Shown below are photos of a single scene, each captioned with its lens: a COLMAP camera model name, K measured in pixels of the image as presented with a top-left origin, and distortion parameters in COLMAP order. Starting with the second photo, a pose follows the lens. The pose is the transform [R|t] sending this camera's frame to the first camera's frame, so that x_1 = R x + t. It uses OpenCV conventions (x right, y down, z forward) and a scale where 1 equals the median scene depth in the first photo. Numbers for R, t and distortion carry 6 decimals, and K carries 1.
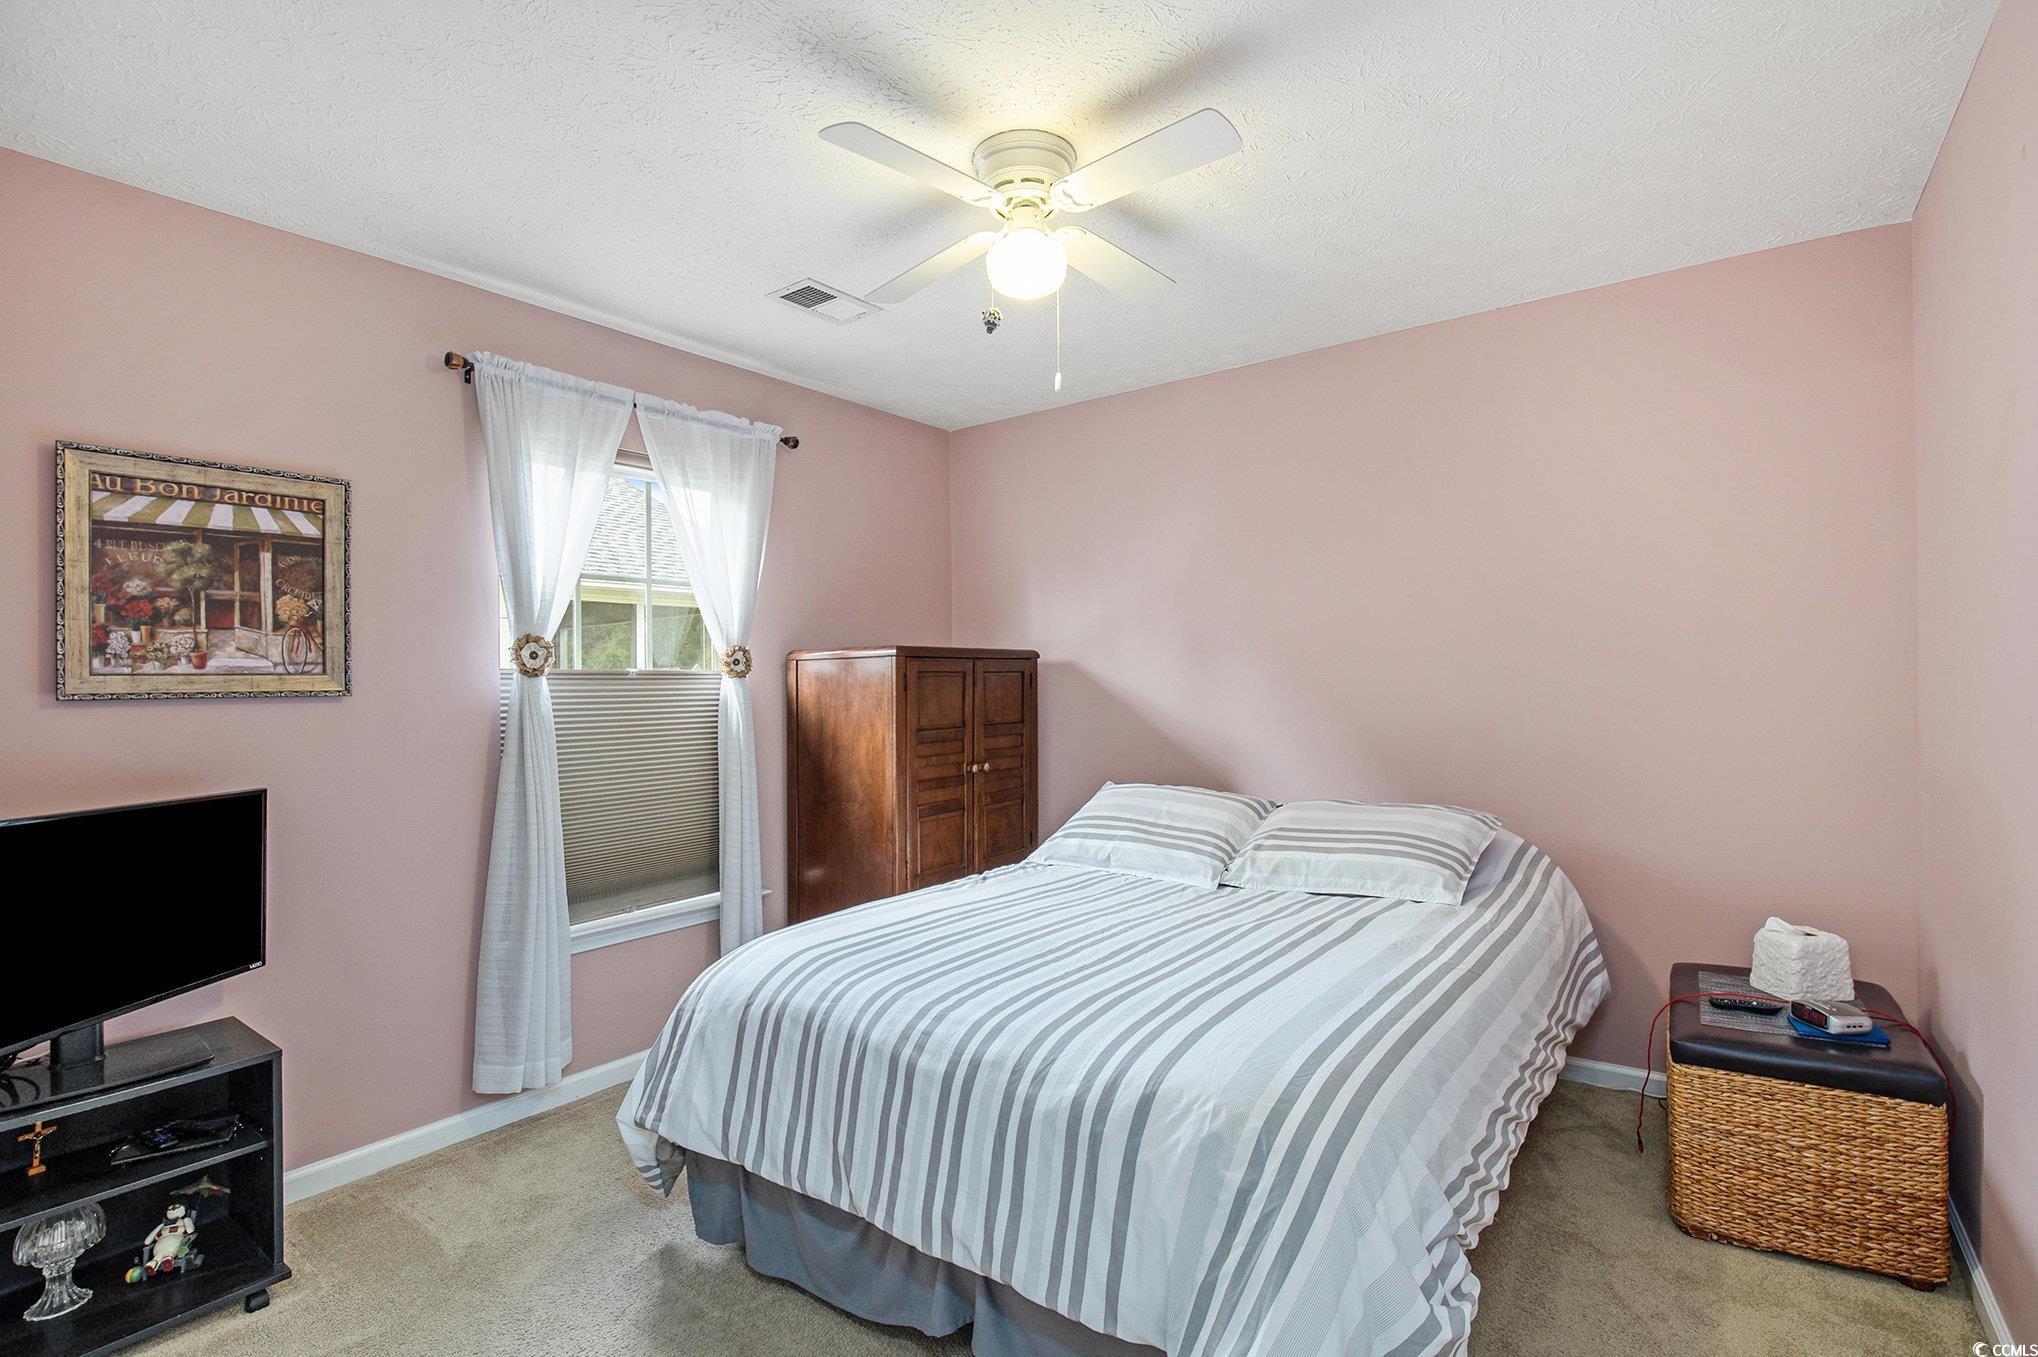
lens RADIAL K [[942.1, 0, 1040.9], [0, 942.1, 682.2], [0, 0, 1]] dist [-0.030111, 0.000493]
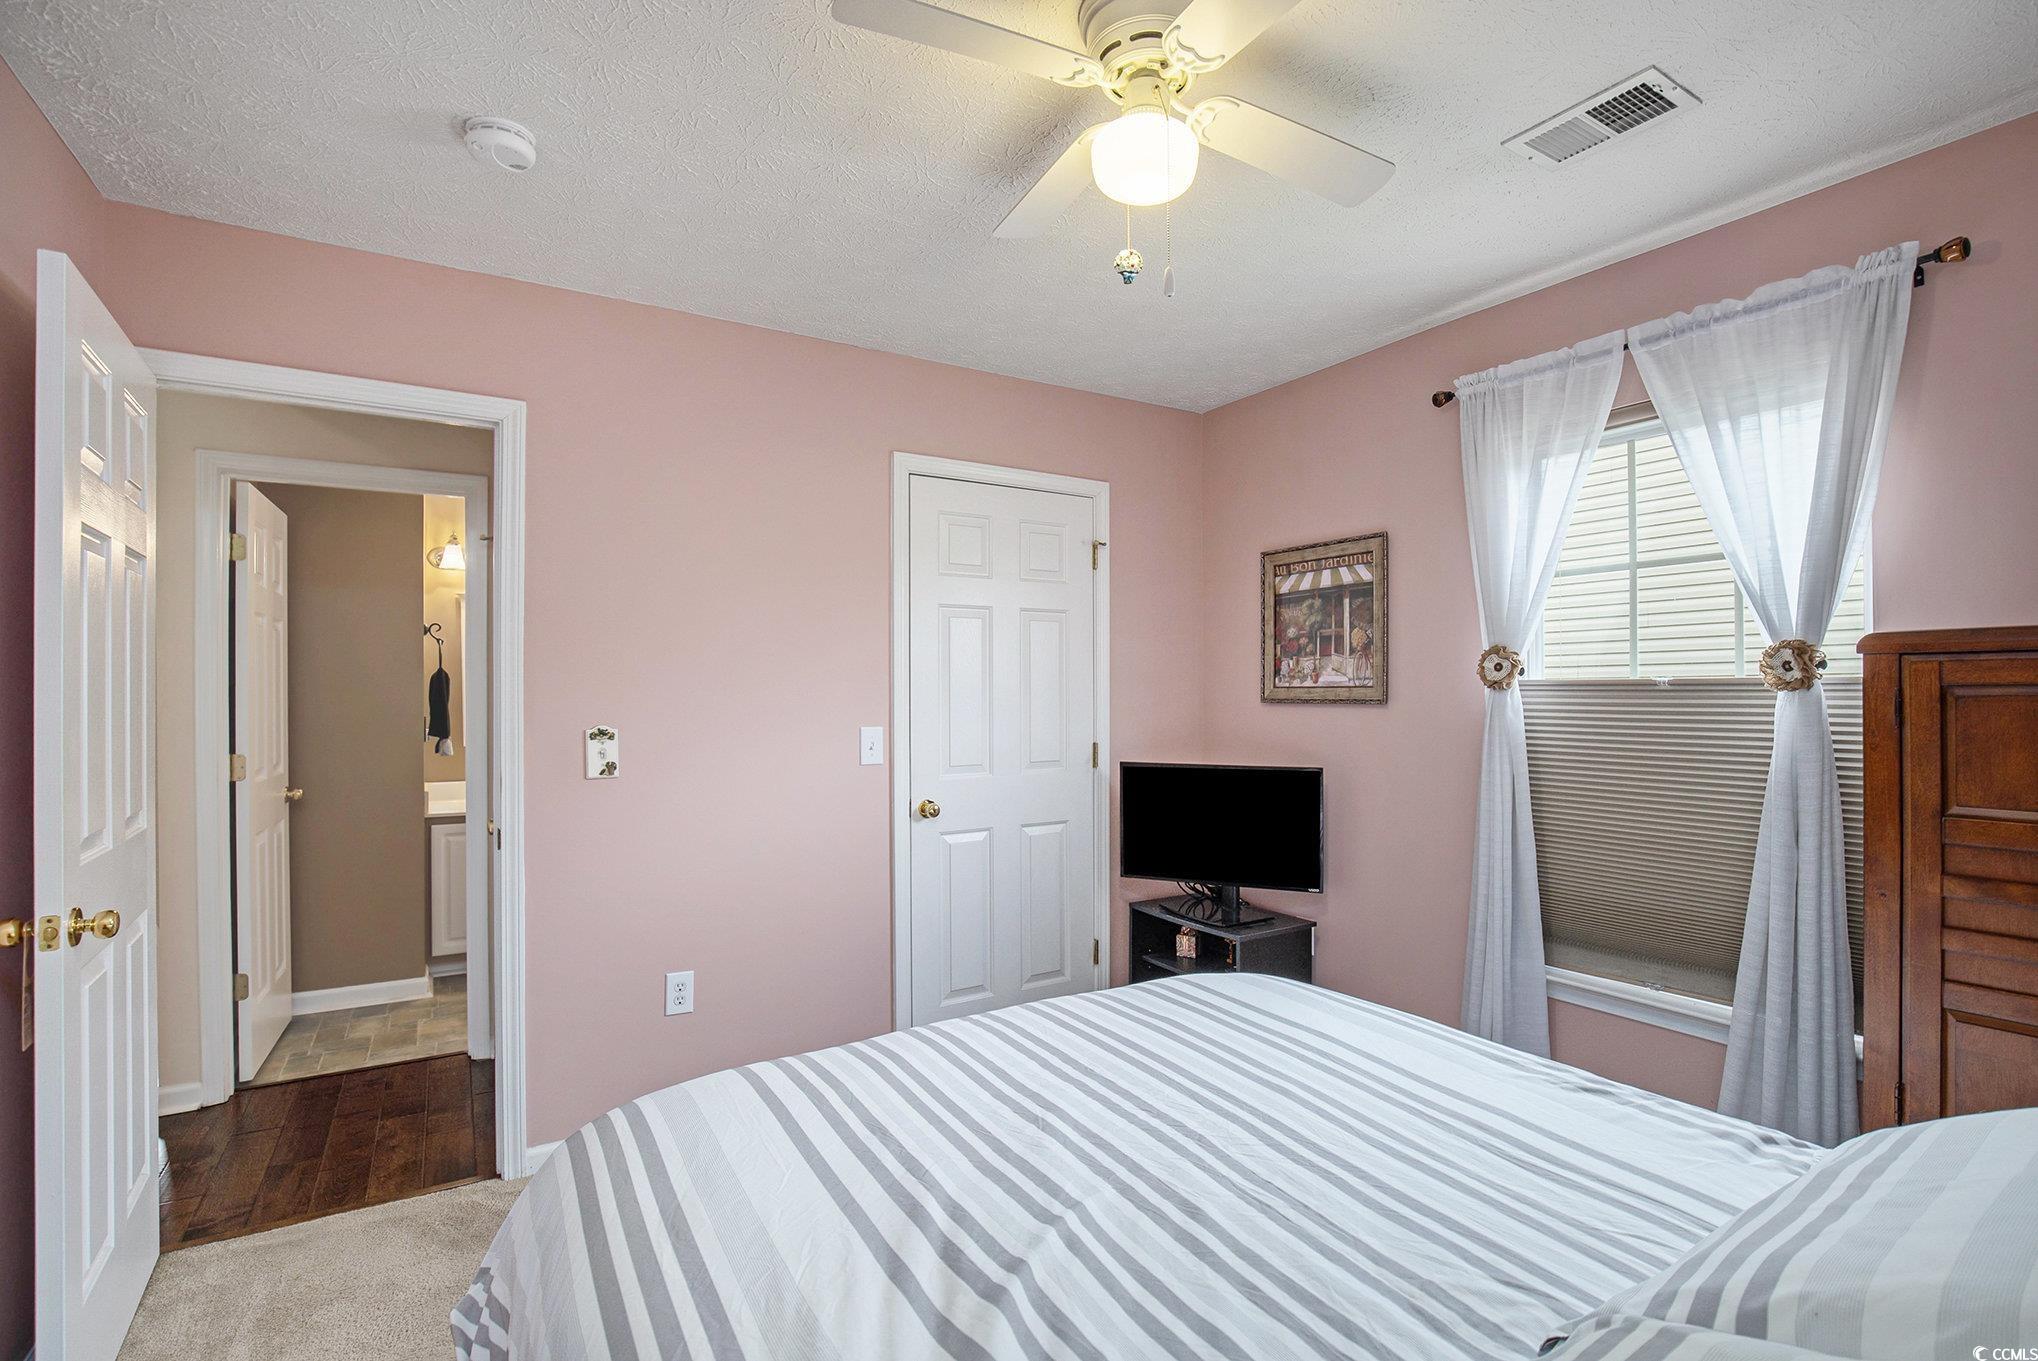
lens RADIAL K [[942.1, 0, 1040.9], [0, 942.1, 684.2], [0, 0, 1]] dist [-0.030111, 0.000493]
pose [[-0.361048, 0.014409, -0.932436, 0.652458], [0.015930, 0.999830, 0.009282, -0.033474], [0.932411, -0.011503, -0.361216, 1.103451]]
